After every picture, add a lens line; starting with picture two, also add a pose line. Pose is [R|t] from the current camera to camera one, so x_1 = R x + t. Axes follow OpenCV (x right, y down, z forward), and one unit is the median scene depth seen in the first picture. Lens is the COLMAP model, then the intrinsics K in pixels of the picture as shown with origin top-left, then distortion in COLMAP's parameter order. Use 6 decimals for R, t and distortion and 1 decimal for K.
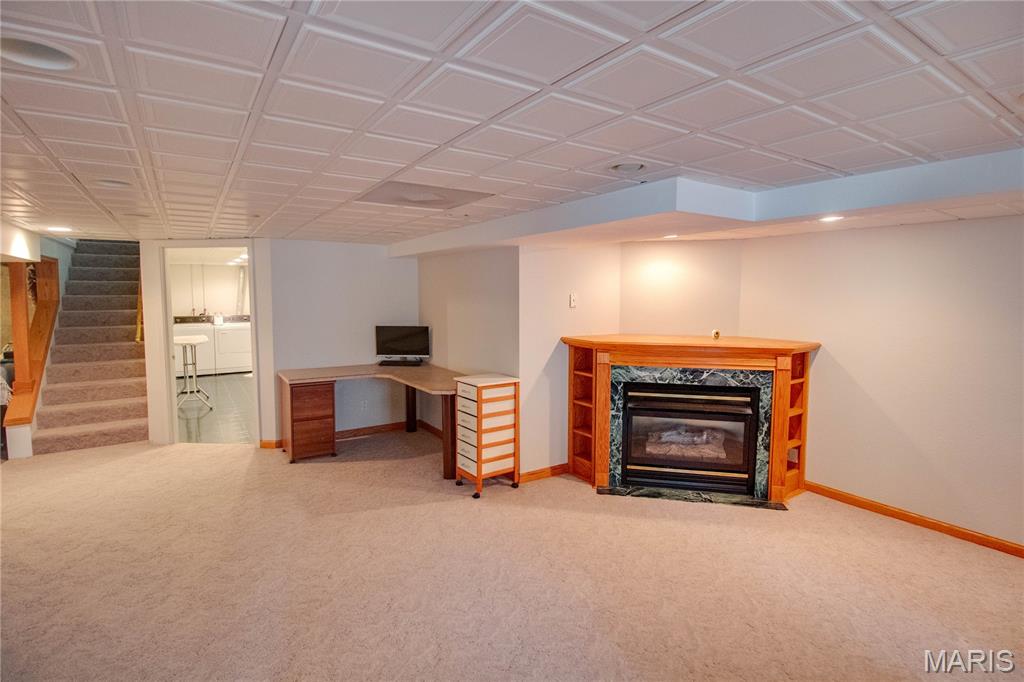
lens RADIAL K [[485.4, 0, 521.0], [0, 485.4, 324.9], [0, 0, 1]] dist [0.014665, -0.021017]
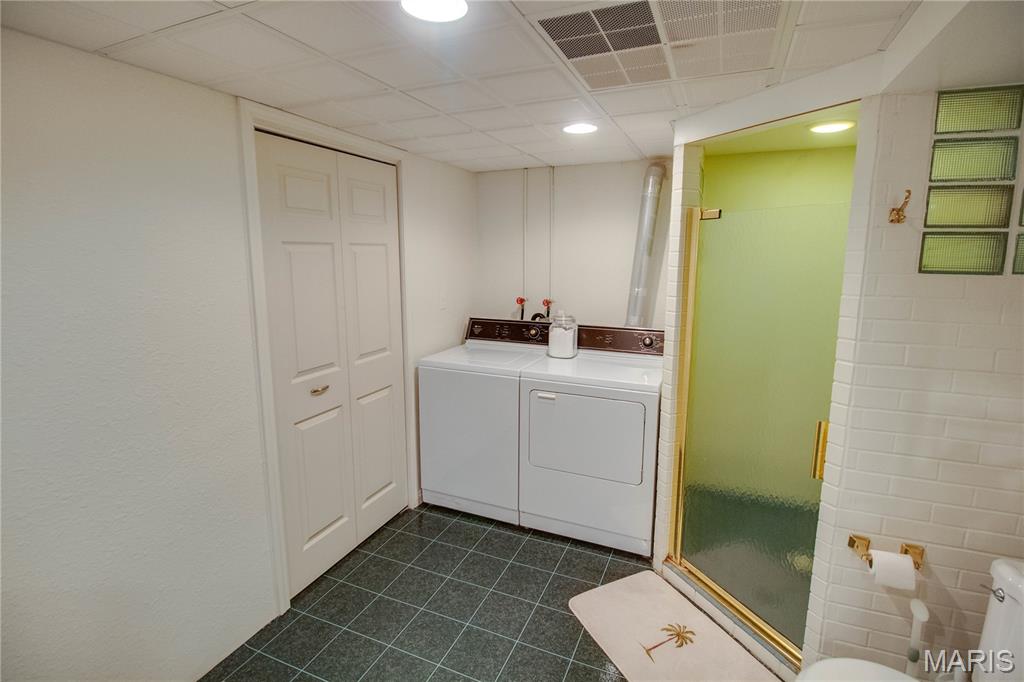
lens RADIAL K [[485.4, 0, 521.0], [0, 485.4, 324.9], [0, 0, 1]] dist [0.014665, -0.021017]
pose [[0.521145, 0.127632, -0.843871, -0.950940], [-0.059887, 0.991786, 0.113020, -0.133849], [0.851364, -0.008363, 0.524508, 2.055313]]
